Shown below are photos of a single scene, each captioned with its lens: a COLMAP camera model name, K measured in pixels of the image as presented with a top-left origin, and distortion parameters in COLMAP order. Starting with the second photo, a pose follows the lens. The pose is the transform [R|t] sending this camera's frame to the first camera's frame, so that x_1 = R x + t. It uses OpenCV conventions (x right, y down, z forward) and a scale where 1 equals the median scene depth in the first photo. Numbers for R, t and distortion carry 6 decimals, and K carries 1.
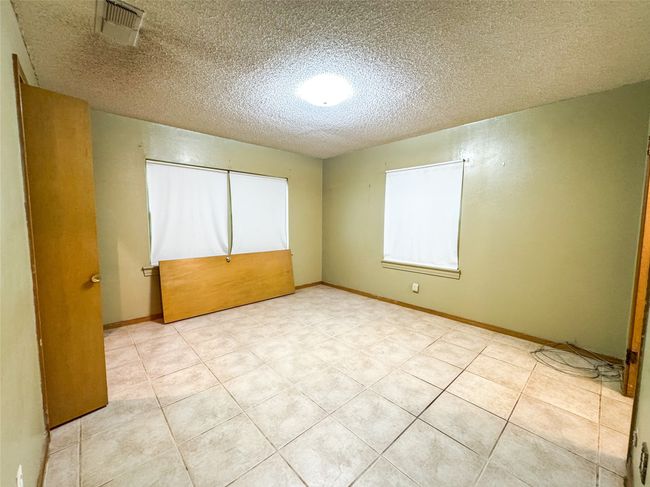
lens RADIAL K [[265.7, 0, 325.3], [0, 265.7, 243.5], [0, 0, 1]] dist [0.000160, -0.000489]
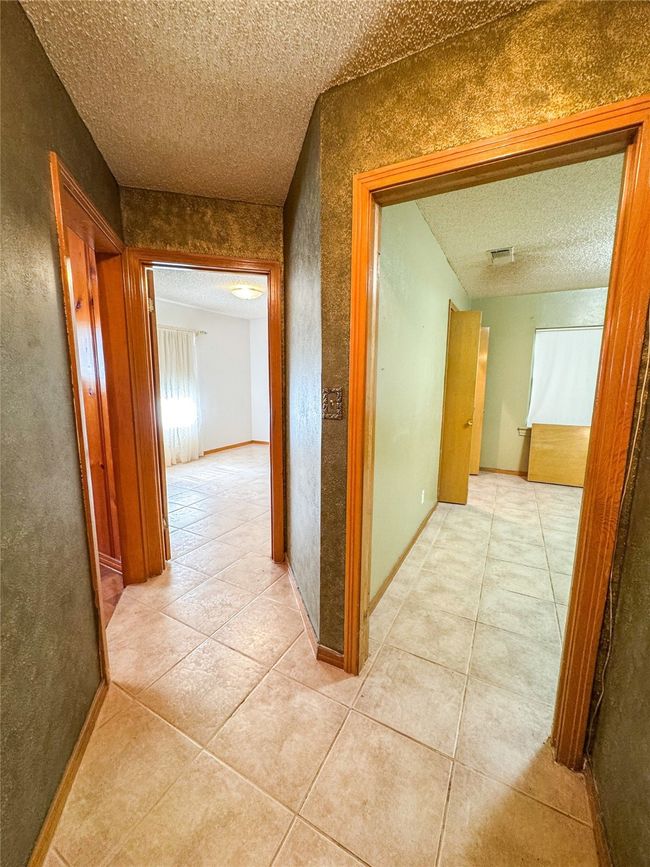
lens RADIAL K [[354.4, 0, 325.0], [0, 354.4, 431.2], [0, 0, 1]] dist [0.000160, -0.000489]
pose [[0.337683, 0.136173, -0.931358, 0.598096], [-0.093058, 0.989462, 0.110929, 0.022446], [0.936649, 0.049212, 0.346796, -0.395364]]
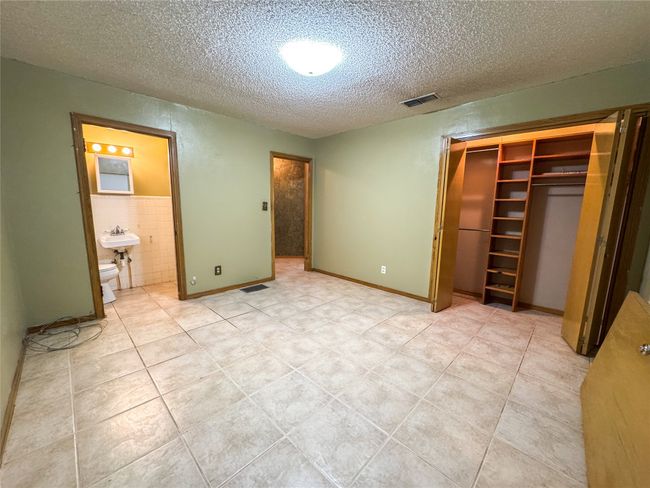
lens RADIAL K [[261.9, 0, 323.0], [0, 261.9, 243.1], [0, 0, 1]] dist [0.002912, 0.000211]
pose [[-0.998883, -0.016843, -0.044145, -0.012178], [-0.026777, 0.971582, 0.235183, -0.171992], [0.038930, 0.236102, -0.970948, 1.976147]]
